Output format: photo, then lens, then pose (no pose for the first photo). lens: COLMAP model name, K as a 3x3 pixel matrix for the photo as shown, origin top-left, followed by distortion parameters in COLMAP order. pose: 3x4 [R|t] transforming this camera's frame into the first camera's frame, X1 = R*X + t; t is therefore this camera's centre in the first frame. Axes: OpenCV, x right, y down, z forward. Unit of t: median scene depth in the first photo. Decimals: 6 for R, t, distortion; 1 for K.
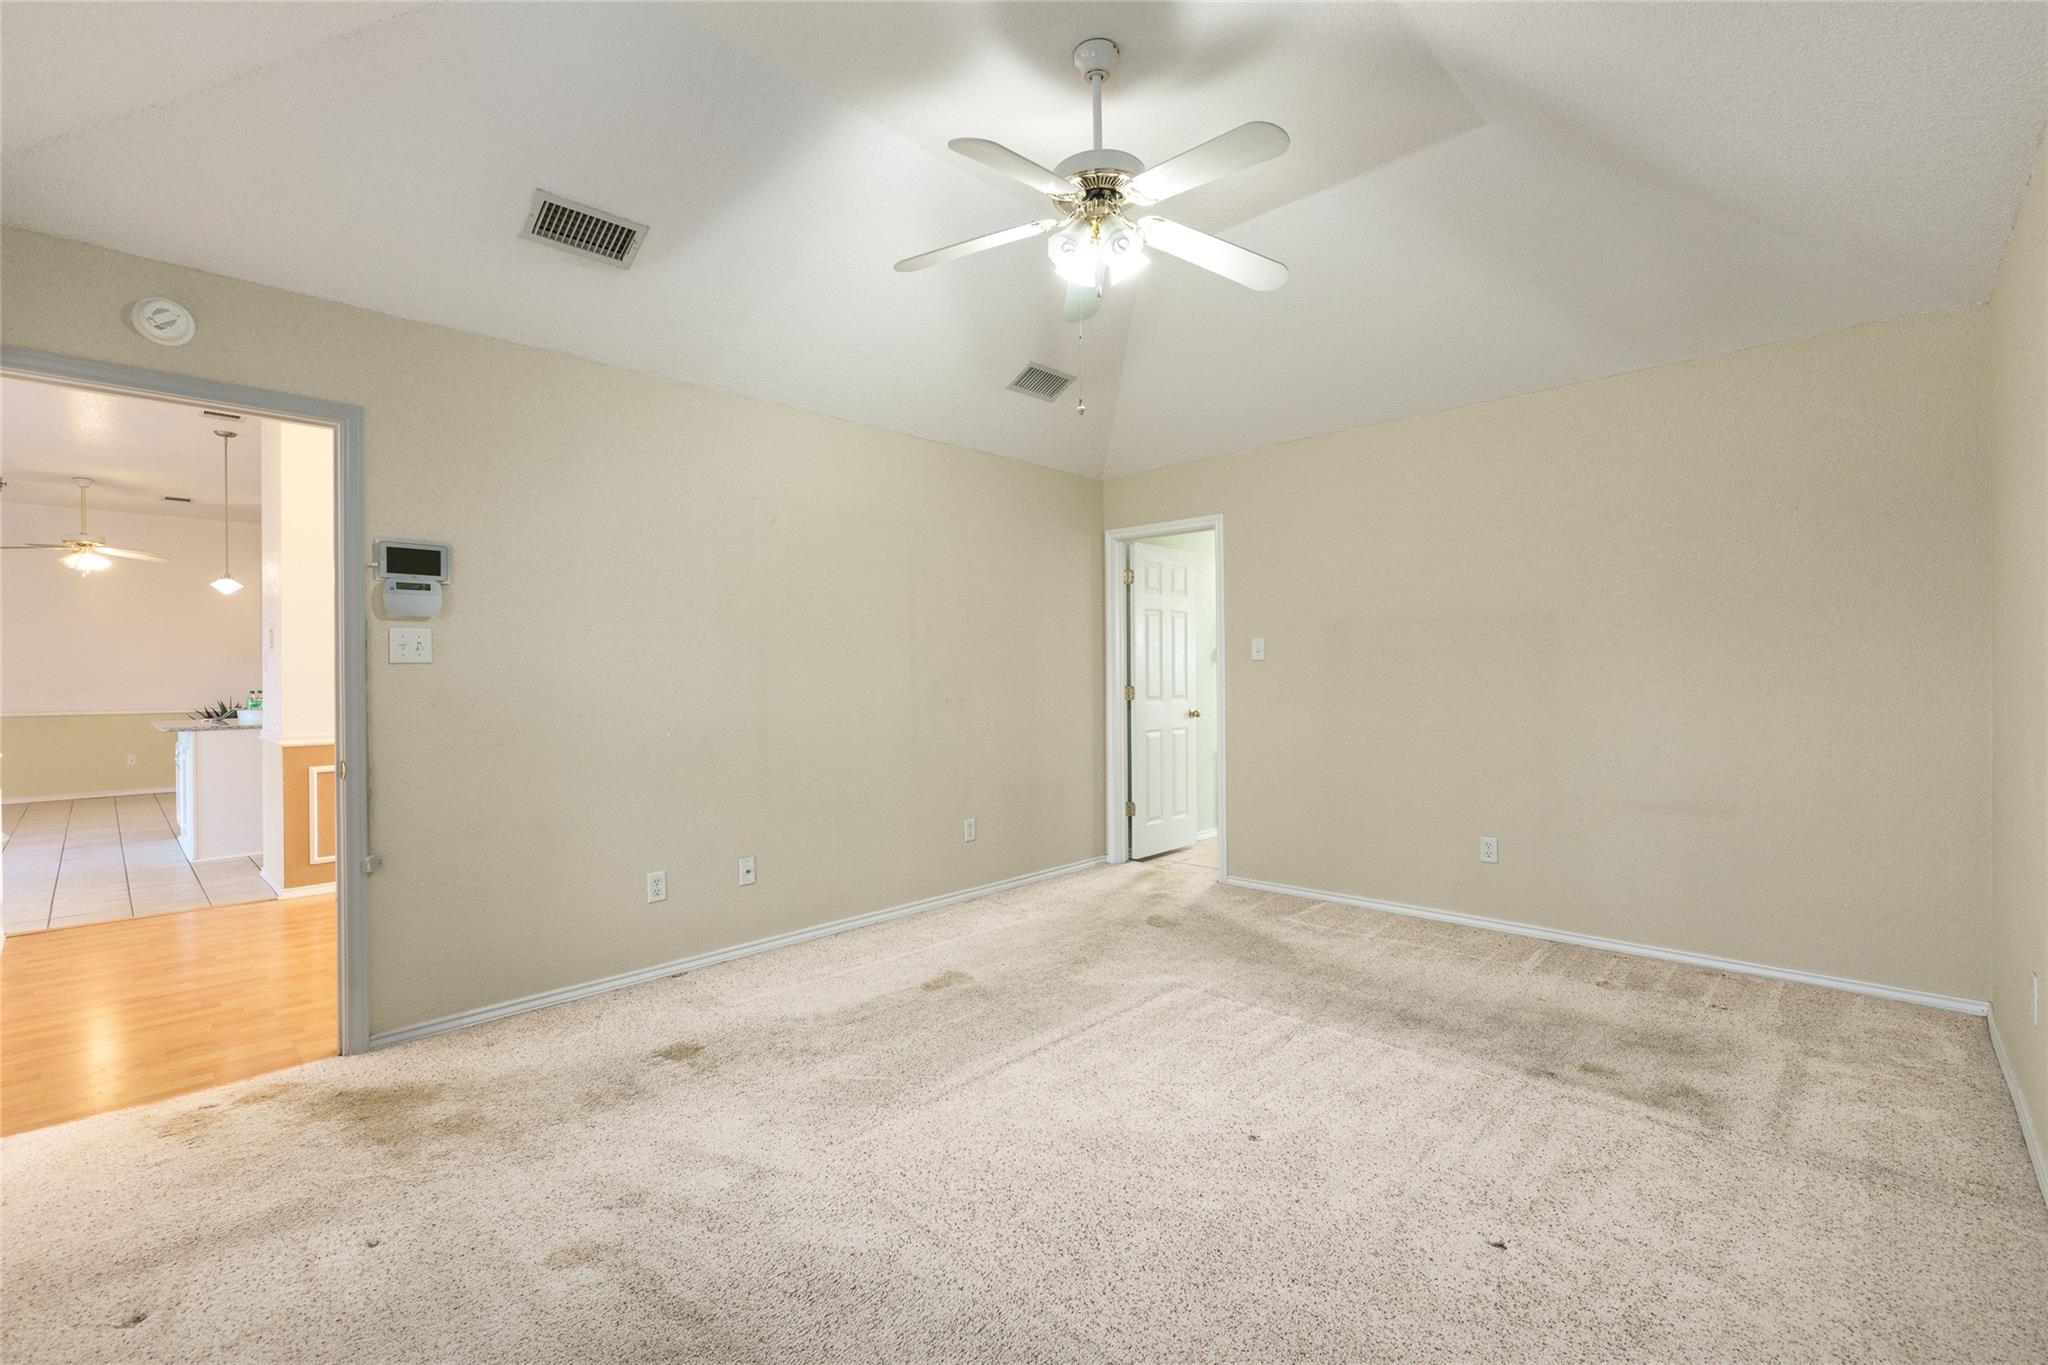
lens RADIAL K [[889.5, 0, 1024.0], [0, 889.5, 682.5], [0, 0, 1]] dist [0.000245, -0.000047]
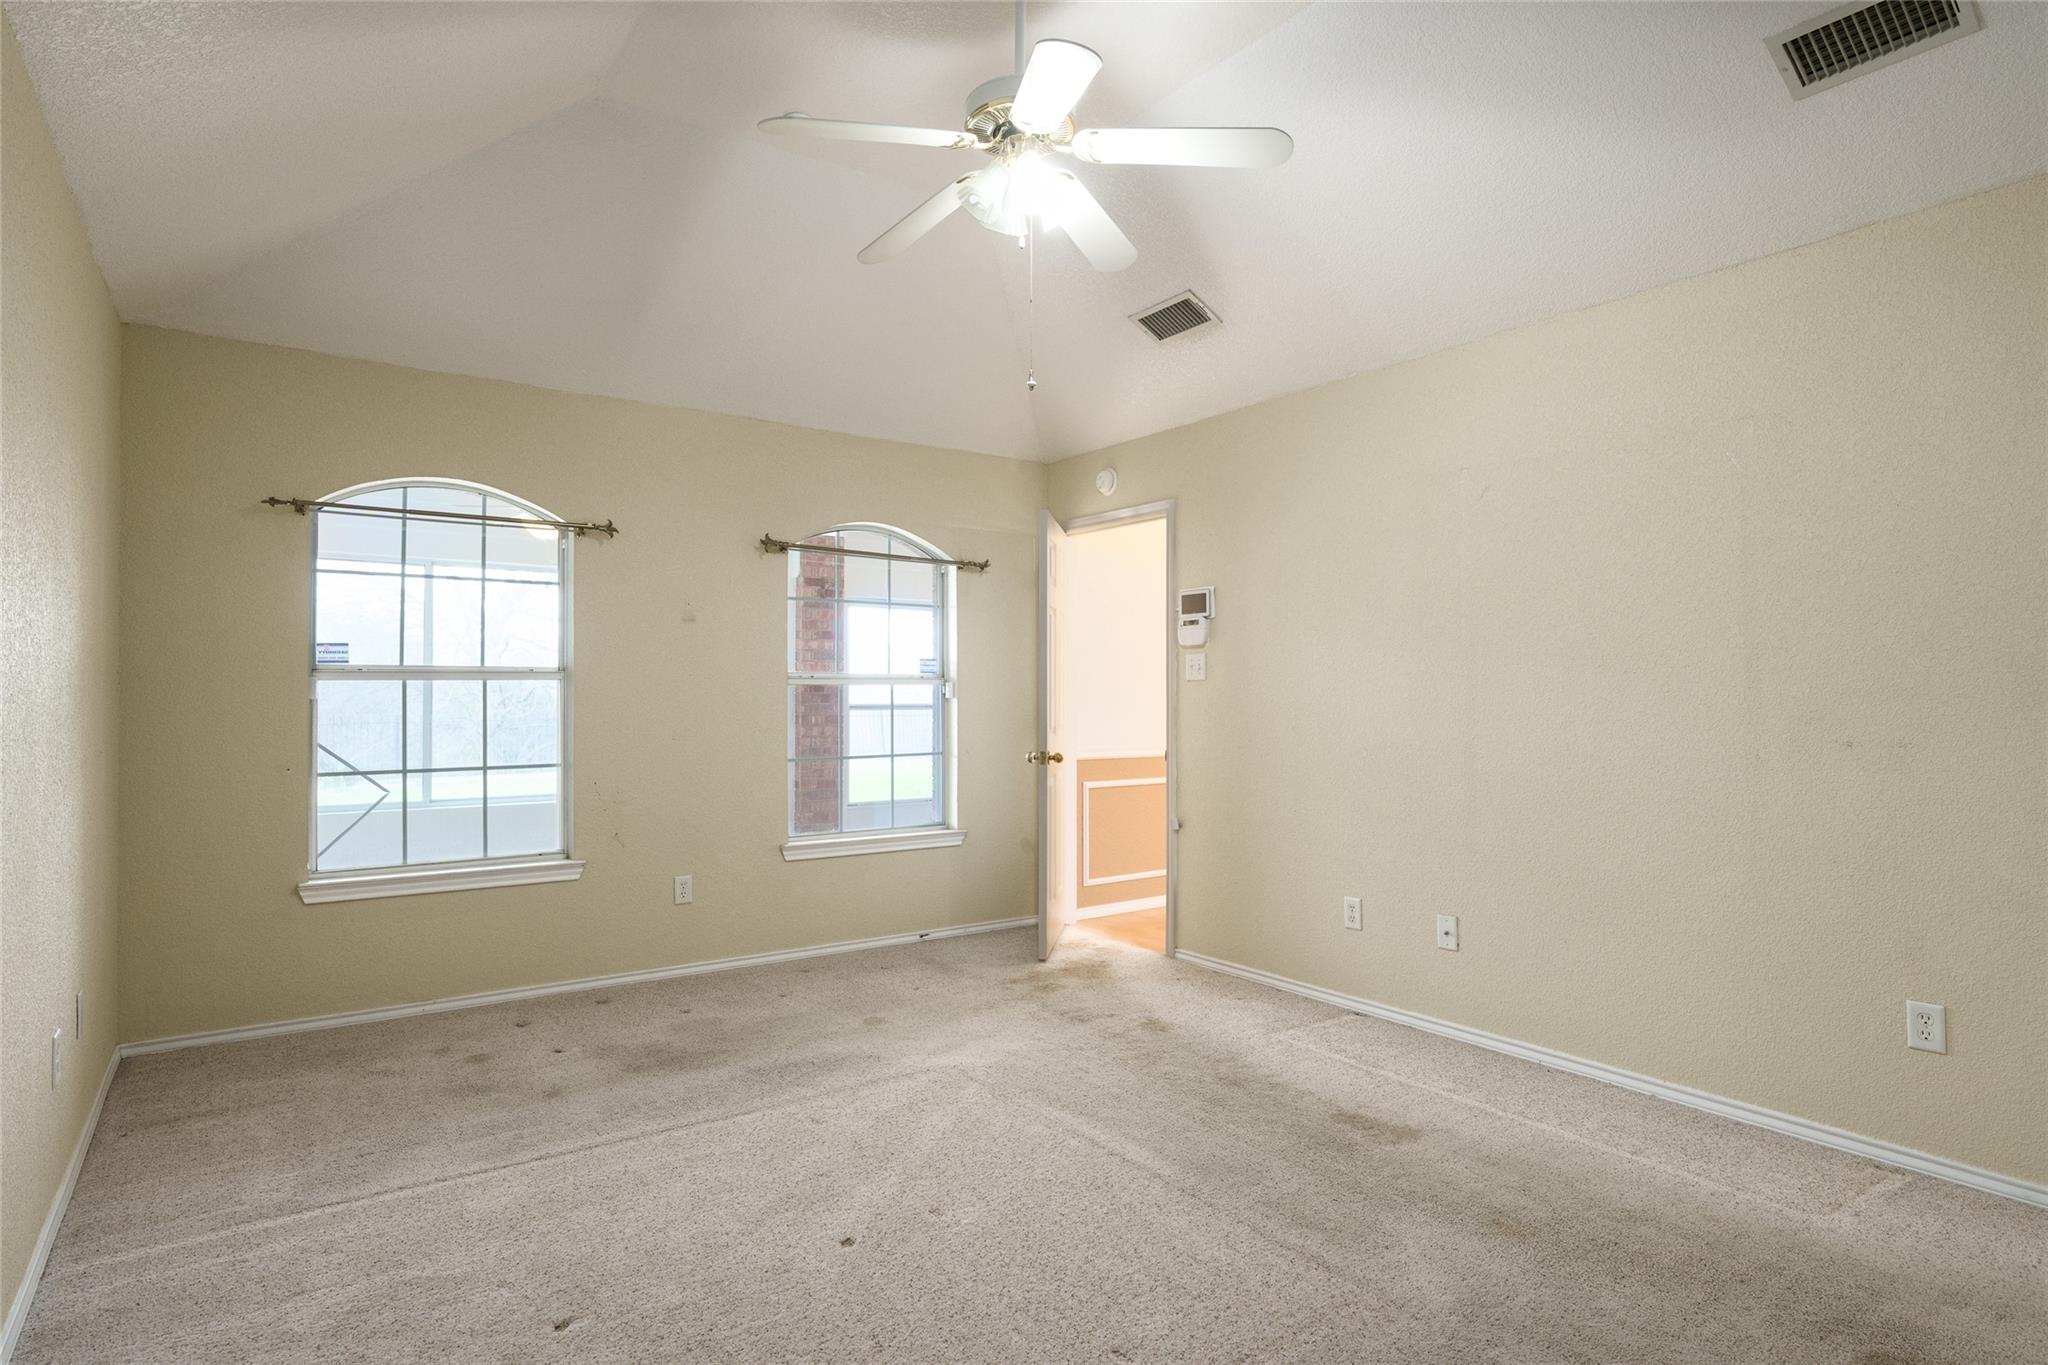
lens RADIAL K [[1105.1, 0, 1024.0], [0, 1105.1, 682.5], [0, 0, 1]] dist [-0.002362, -0.000312]
pose [[-0.198172, -0.006280, -0.980147, 0.873129], [-0.010573, 0.999935, -0.004269, -0.007084], [0.980110, 0.009517, -0.198226, 0.958301]]
